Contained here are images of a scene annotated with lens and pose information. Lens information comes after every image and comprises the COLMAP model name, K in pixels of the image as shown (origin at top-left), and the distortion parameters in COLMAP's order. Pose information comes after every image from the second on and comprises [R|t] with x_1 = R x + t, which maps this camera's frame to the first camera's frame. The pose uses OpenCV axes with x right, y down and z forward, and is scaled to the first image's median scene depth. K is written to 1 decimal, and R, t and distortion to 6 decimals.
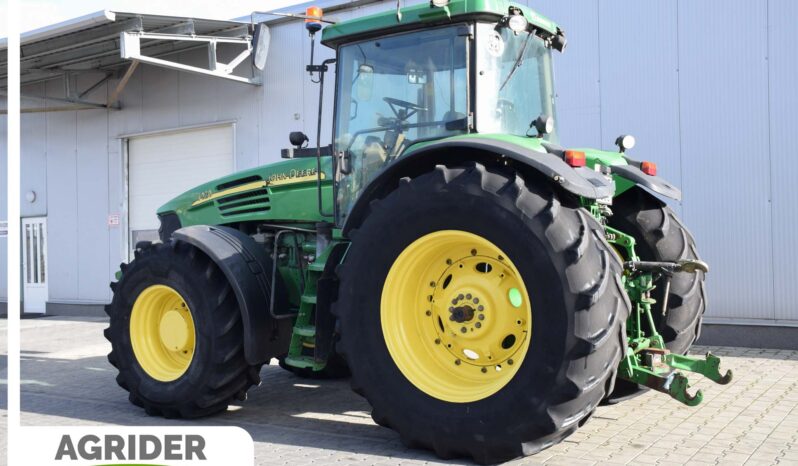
lens RADIAL K [[817.5, 0, 402.2], [0, 817.5, 232.3], [0, 0, 1]] dist [-0.038379, 0.000000]
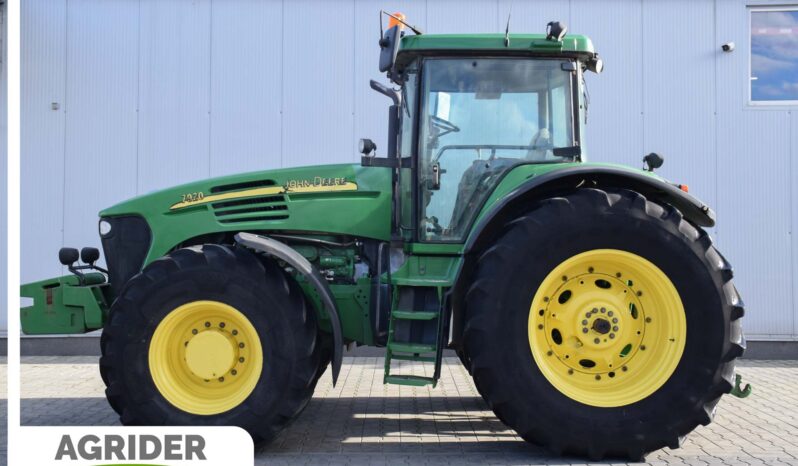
lens RADIAL K [[817.5, 0, 402.1], [0, 817.5, 232.3], [0, 0, 1]] dist [-0.038379, 0.000000]
pose [[0.845317, 0.044965, 0.532369, -0.666450], [-0.031518, 0.998914, -0.034325, 0.018352], [-0.533334, 0.012237, 0.845816, 0.197429]]
